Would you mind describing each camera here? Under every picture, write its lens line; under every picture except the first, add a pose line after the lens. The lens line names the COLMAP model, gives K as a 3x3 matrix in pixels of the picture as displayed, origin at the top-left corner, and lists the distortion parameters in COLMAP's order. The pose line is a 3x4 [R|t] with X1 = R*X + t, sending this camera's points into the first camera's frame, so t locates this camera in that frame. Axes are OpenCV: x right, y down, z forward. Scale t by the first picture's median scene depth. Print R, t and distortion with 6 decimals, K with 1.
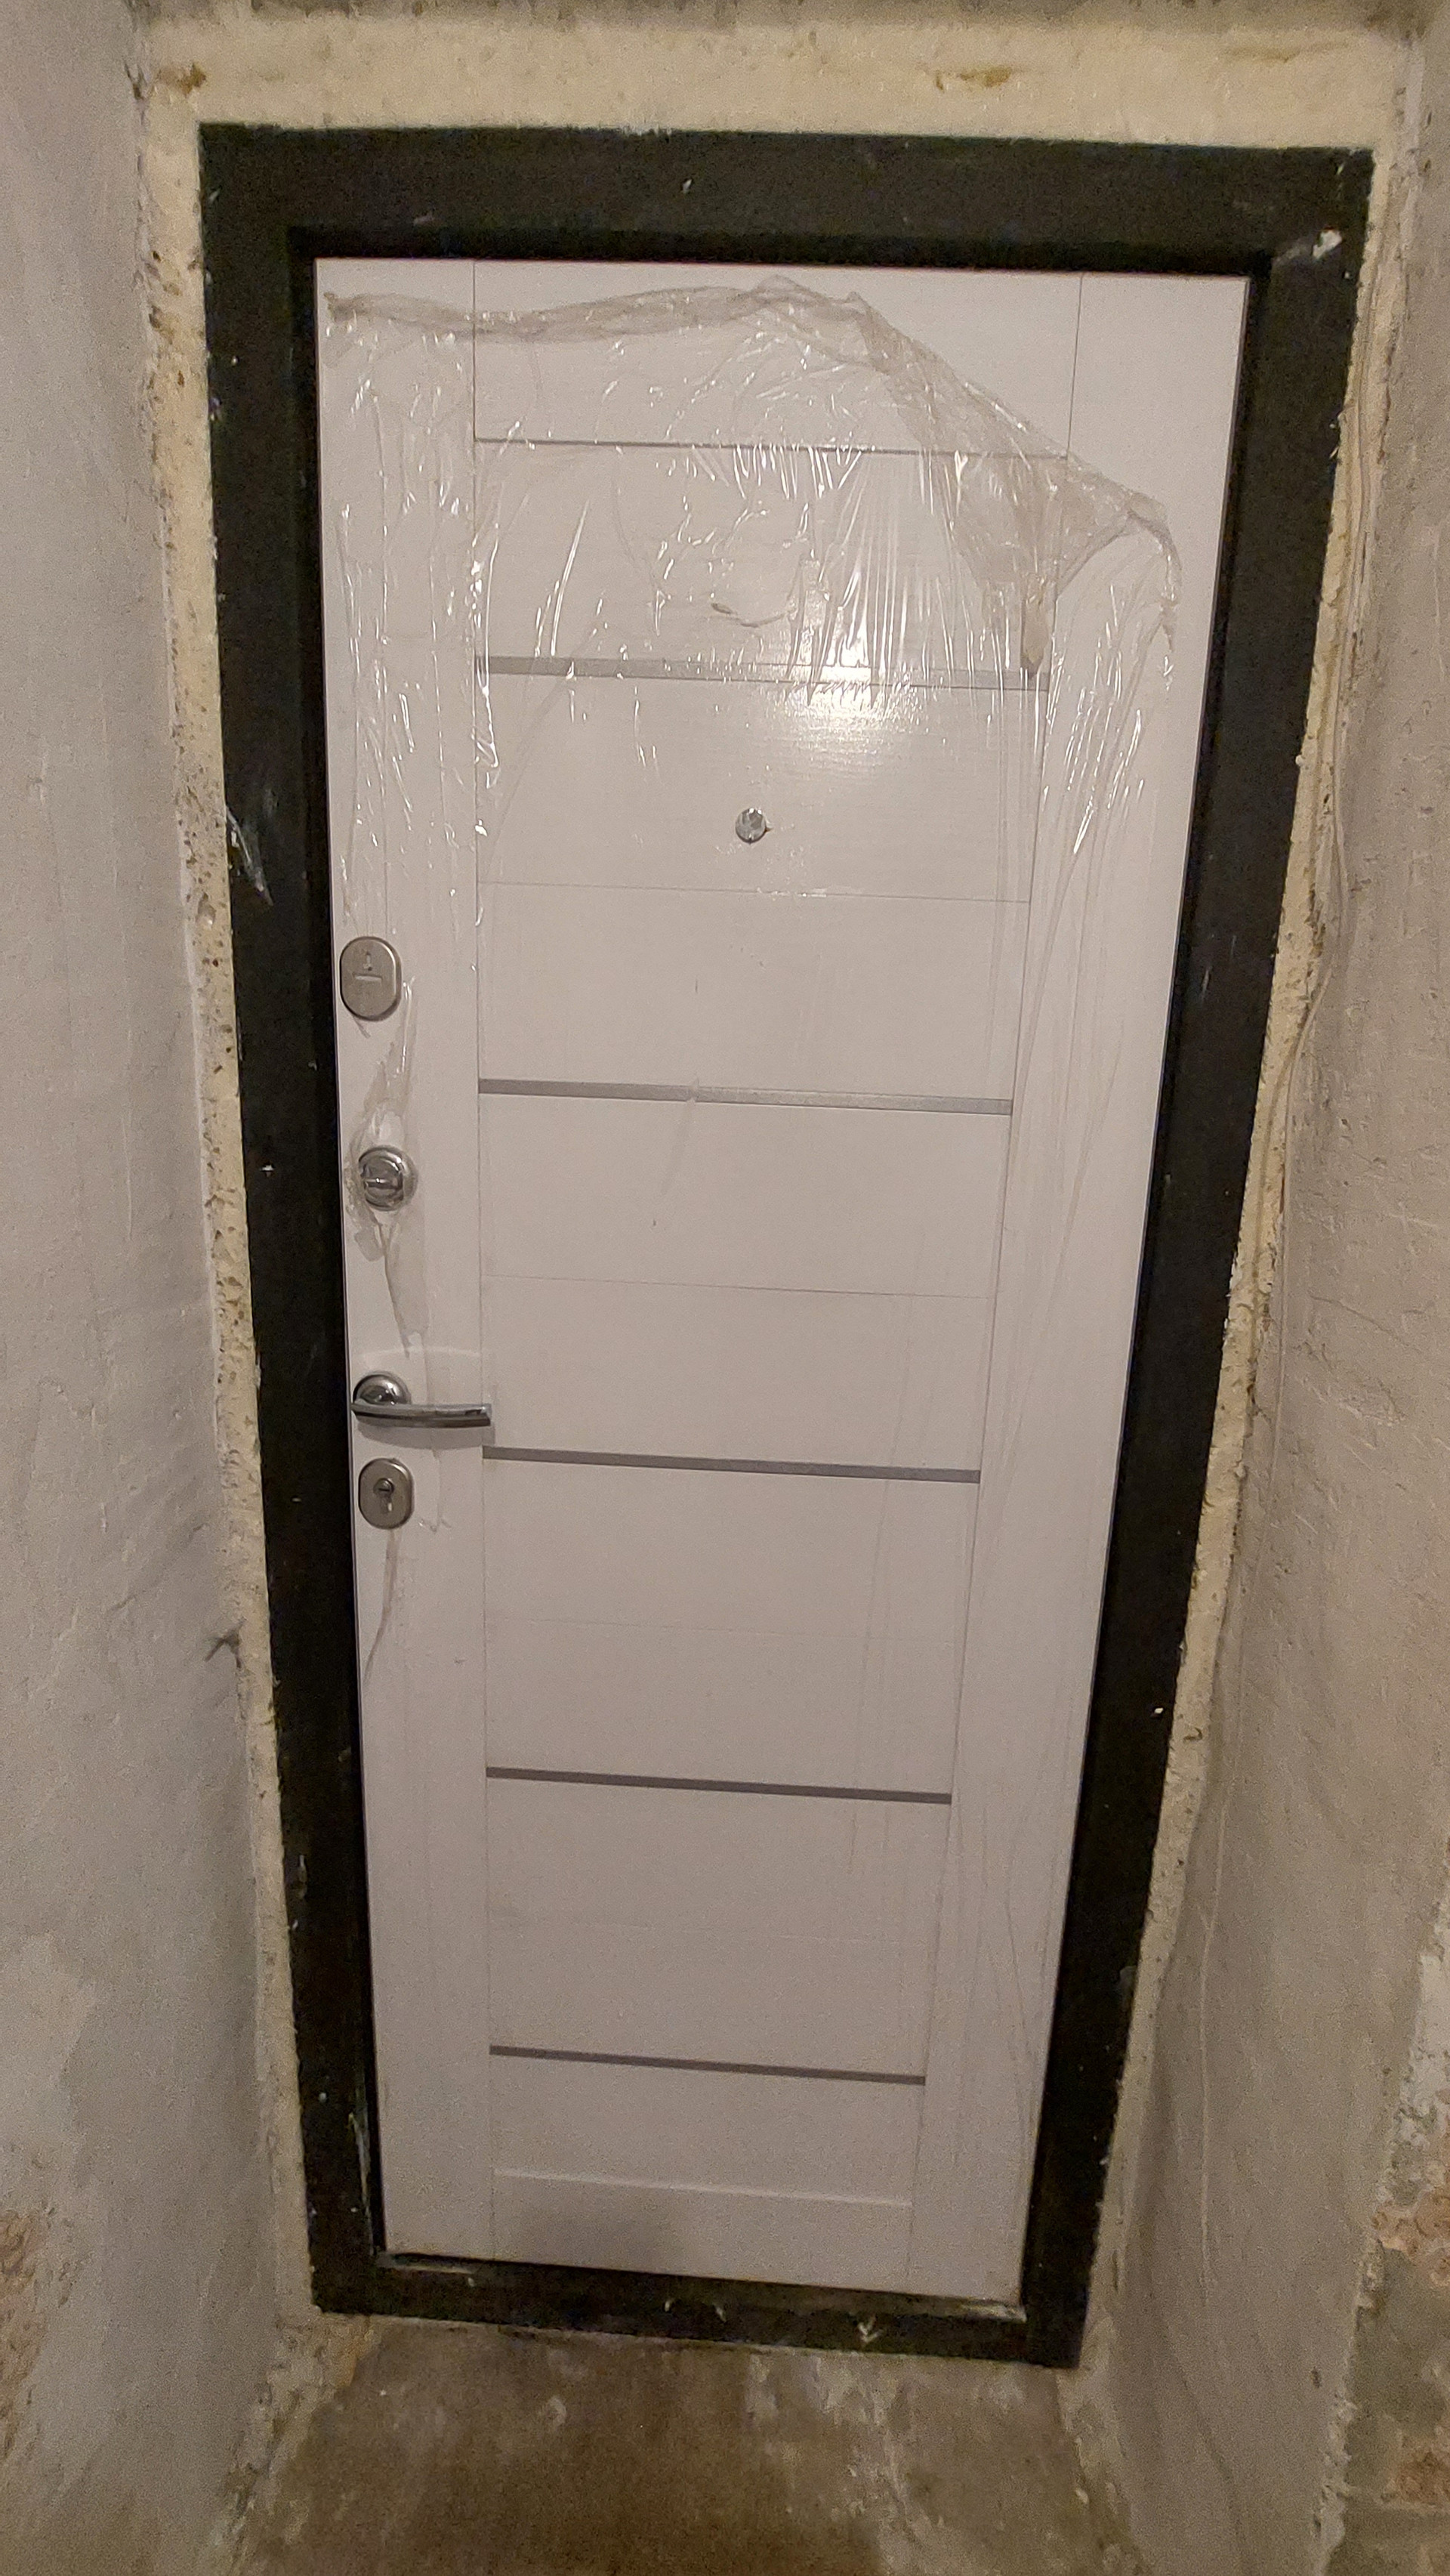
lens RADIAL K [[1047.4, 0, 725.0], [0, 1047.4, 1288.0], [0, 0, 1]] dist [-0.025248, 0.000093]
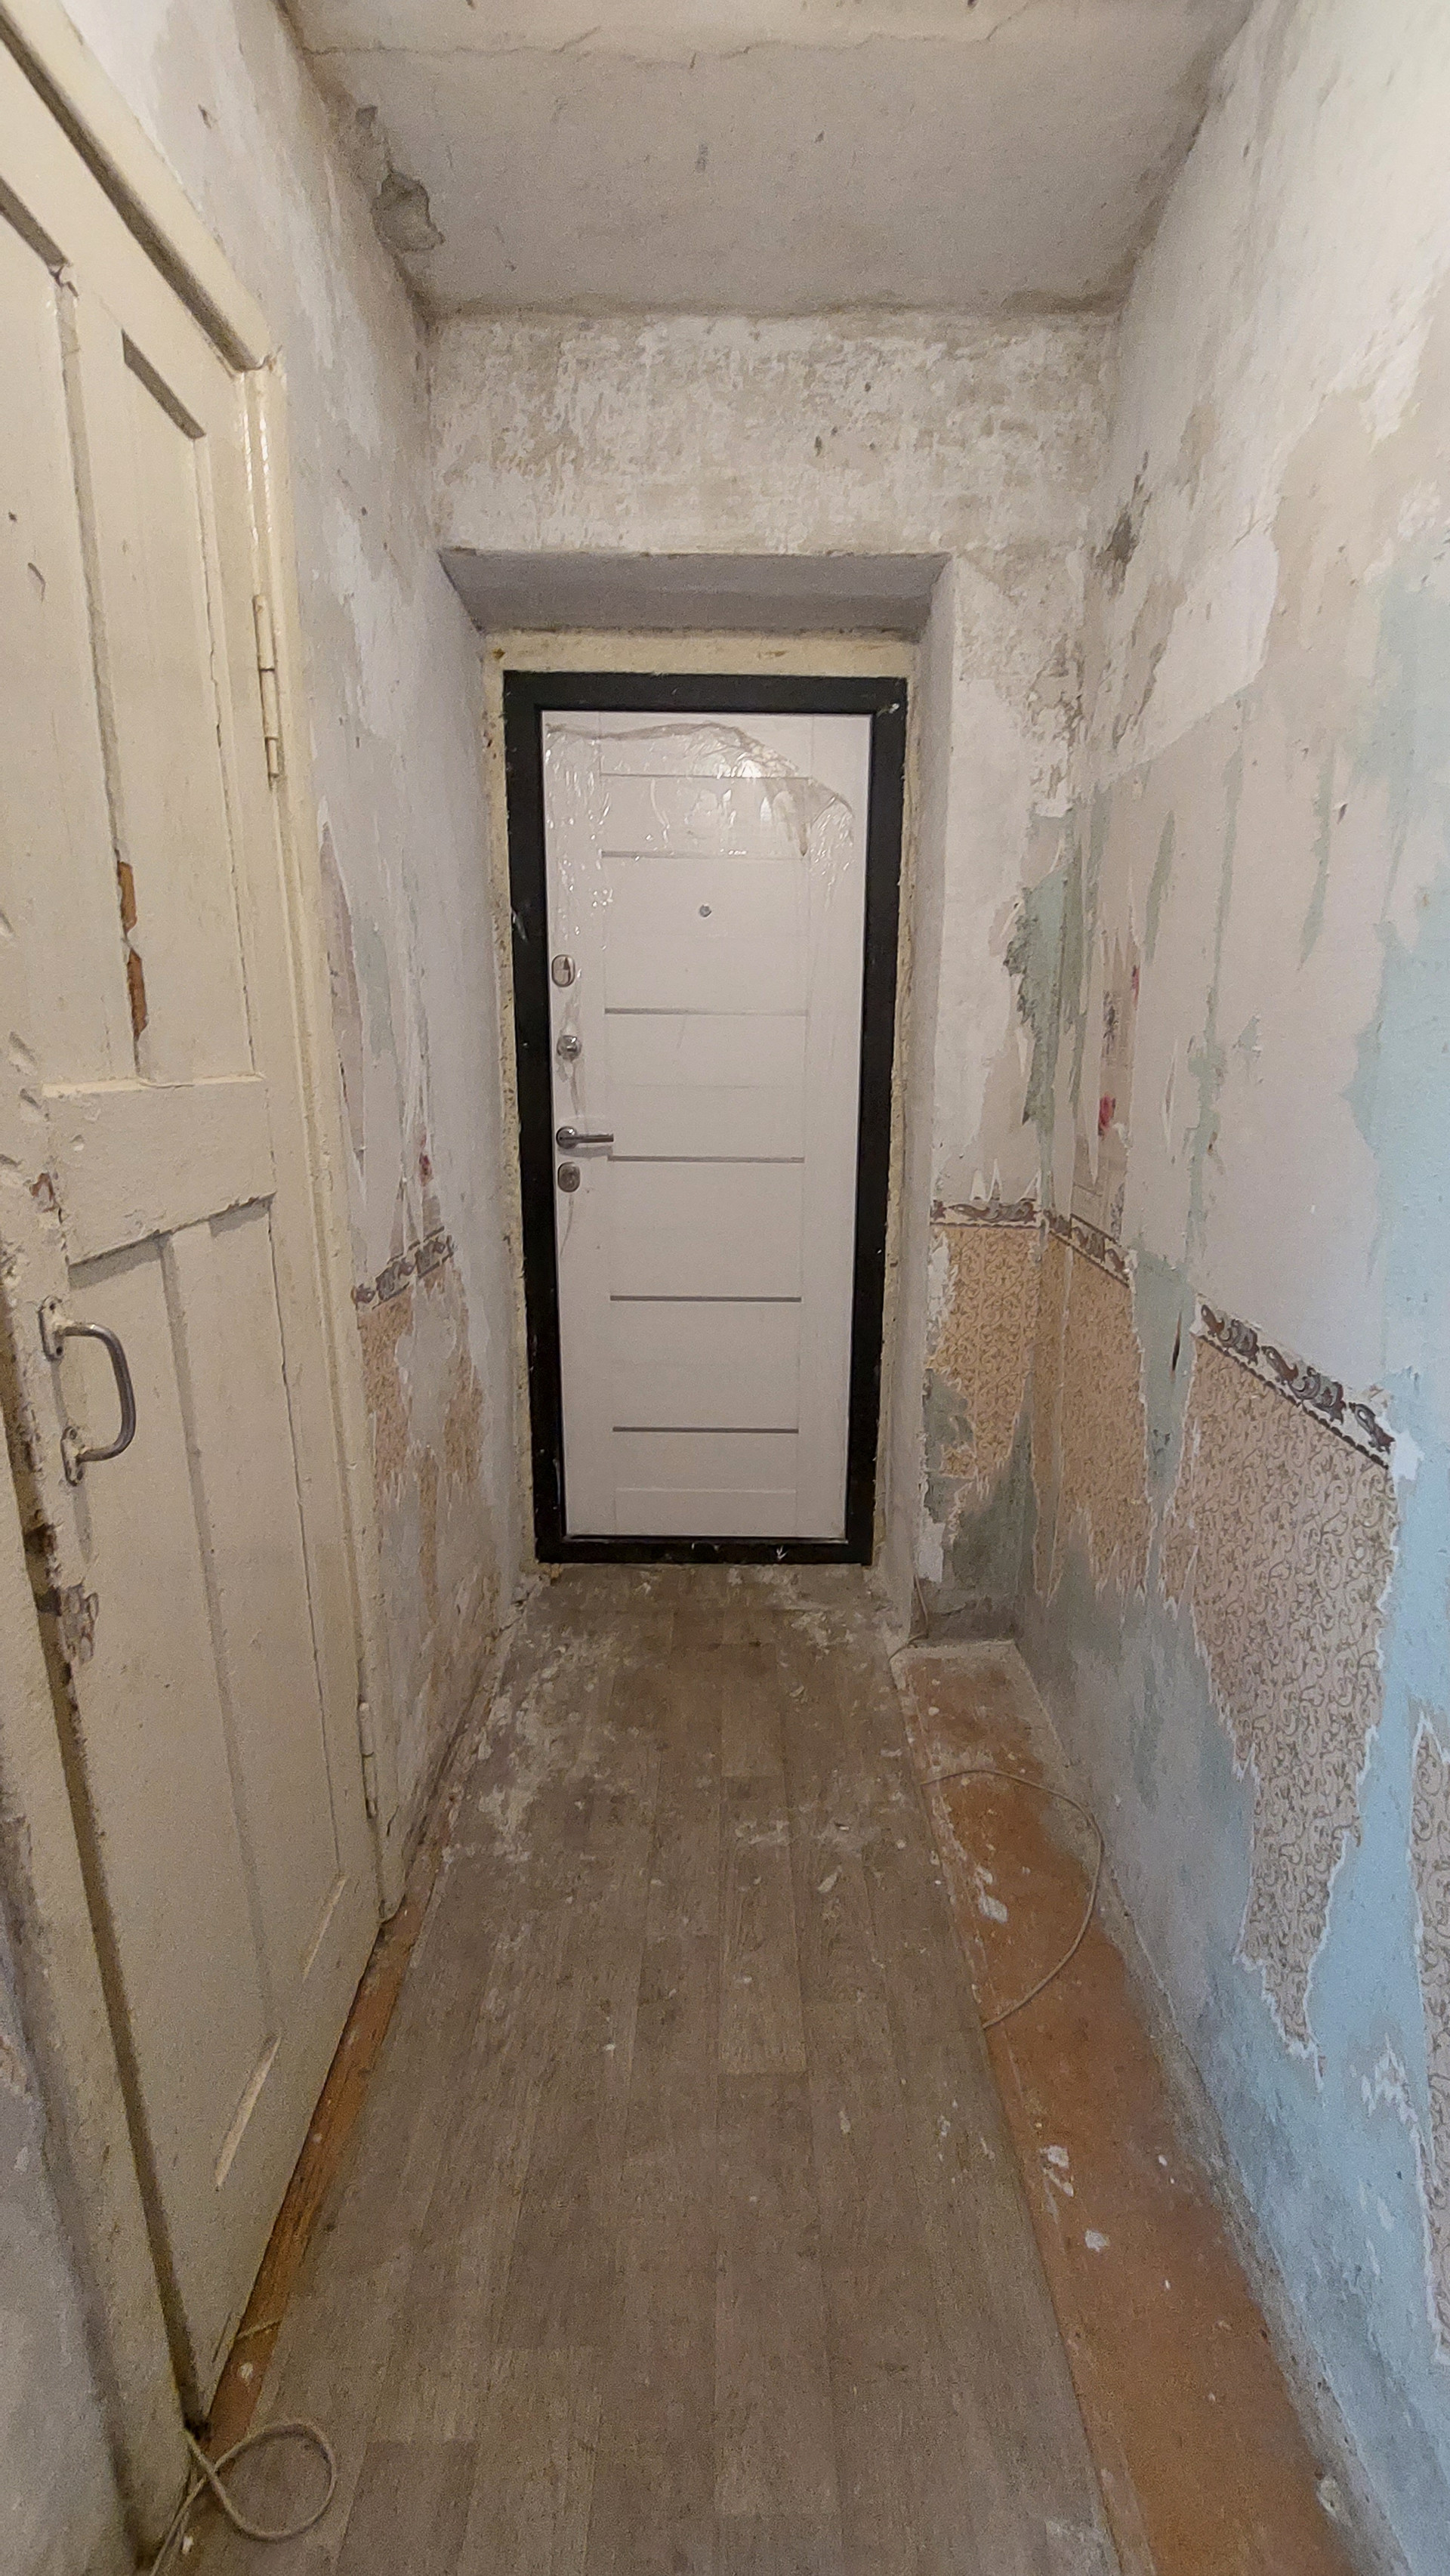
lens RADIAL K [[1047.4, 0, 725.0], [0, 1047.4, 1288.0], [0, 0, 1]] dist [-0.025248, 0.000093]
pose [[0.998538, -0.039984, 0.036362, -0.056895], [0.038748, 0.998668, 0.034075, 0.419943], [-0.037676, -0.032616, 0.998758, -1.638913]]
